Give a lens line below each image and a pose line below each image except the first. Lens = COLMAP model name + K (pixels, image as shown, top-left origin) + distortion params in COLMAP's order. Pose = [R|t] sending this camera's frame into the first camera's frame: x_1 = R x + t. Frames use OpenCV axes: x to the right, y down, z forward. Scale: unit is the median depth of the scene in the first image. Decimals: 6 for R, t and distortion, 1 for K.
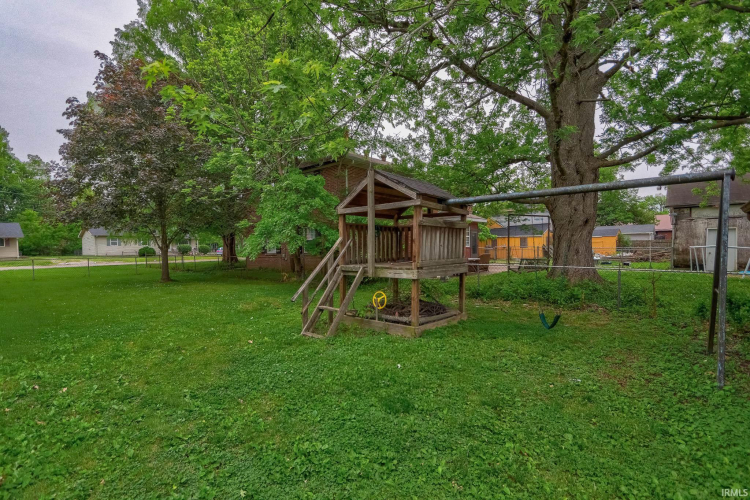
lens RADIAL K [[348.1, 0, 370.7], [0, 348.1, 260.4], [0, 0, 1]] dist [-0.002178, -0.000016]
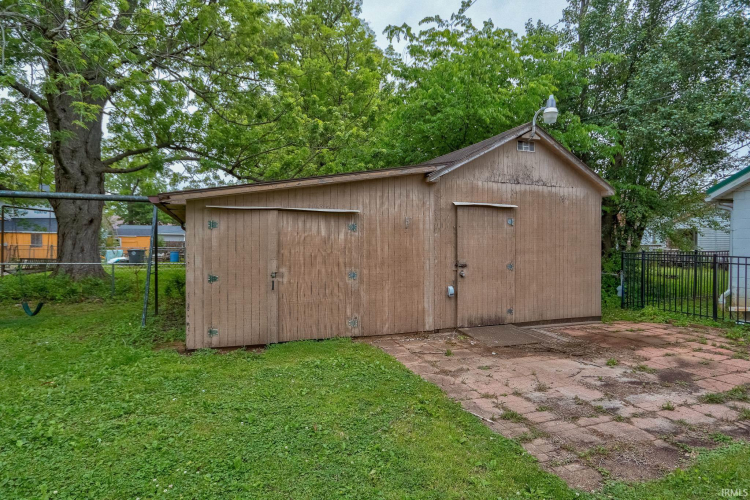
lens RADIAL K [[410.8, 0, 375.0], [0, 410.8, 250.0], [0, 0, 1]] dist [0.000919, -0.000115]
pose [[0.461722, 0.011581, 0.886949, -0.085799], [0.015705, 0.999651, -0.021228, 0.015618], [-0.886886, 0.023731, 0.461379, -0.331267]]
